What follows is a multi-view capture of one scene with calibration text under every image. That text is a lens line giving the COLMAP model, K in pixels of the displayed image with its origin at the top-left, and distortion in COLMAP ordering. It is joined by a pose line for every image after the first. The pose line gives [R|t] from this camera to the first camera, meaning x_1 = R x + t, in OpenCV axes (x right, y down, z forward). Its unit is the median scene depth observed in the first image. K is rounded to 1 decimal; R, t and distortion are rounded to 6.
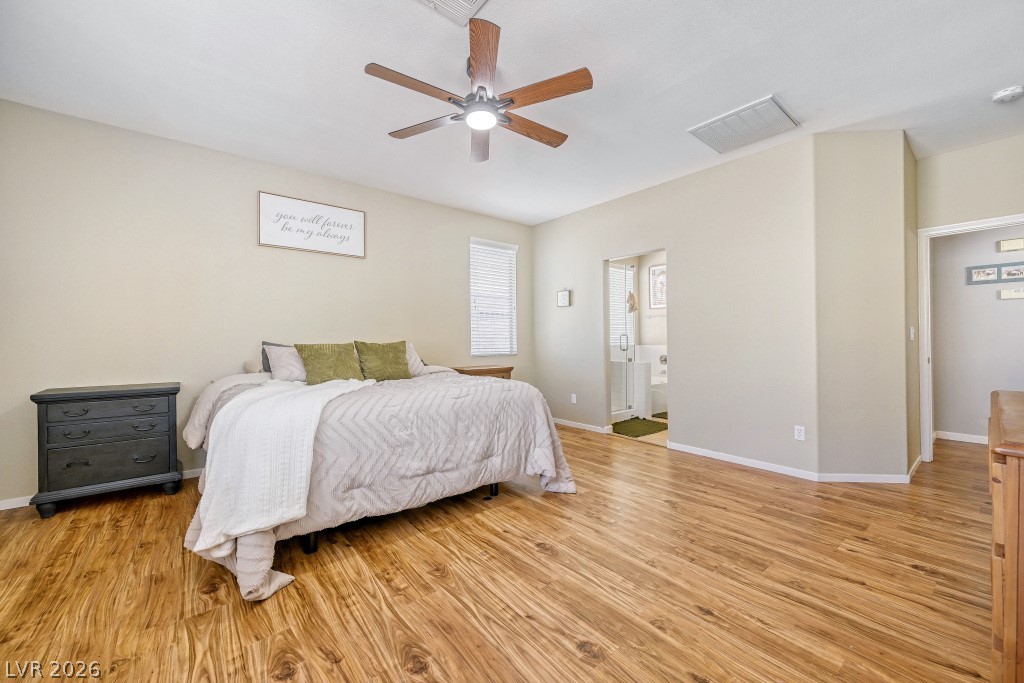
lens RADIAL K [[400.7, 0, 517.6], [0, 400.7, 338.9], [0, 0, 1]] dist [-0.000218, 0.000754]
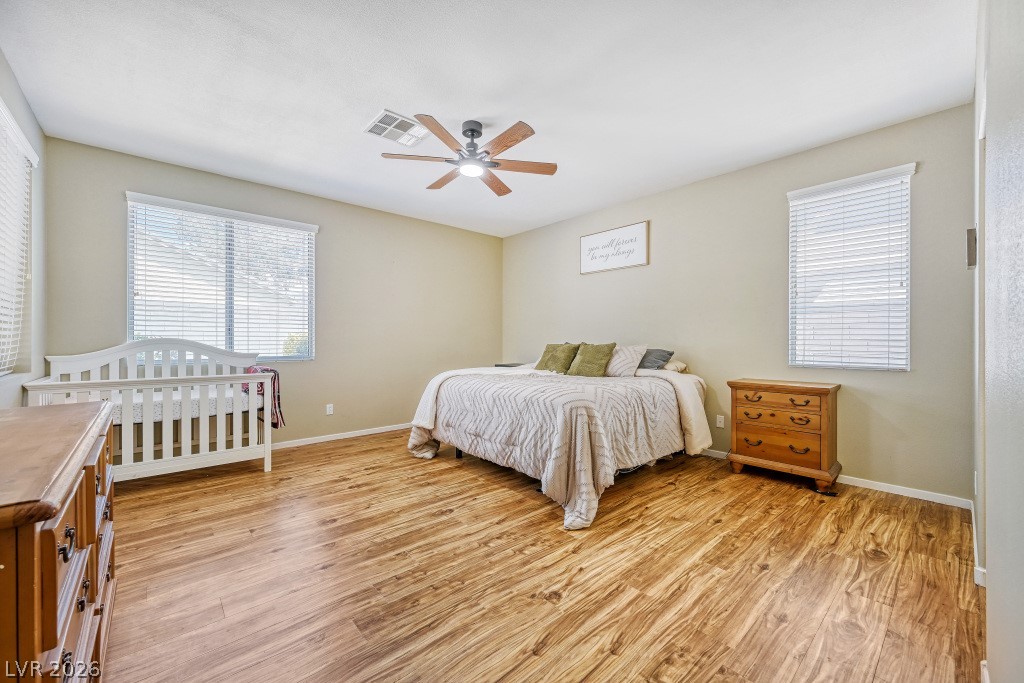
lens RADIAL K [[400.7, 0, 505.5], [0, 400.7, 343.4], [0, 0, 1]] dist [-0.000218, 0.000754]
pose [[0.027381, 0.008189, -0.999592, 1.210422], [0.000087, 0.999966, 0.008194, -0.001797], [0.999625, -0.000311, 0.027380, 1.081100]]
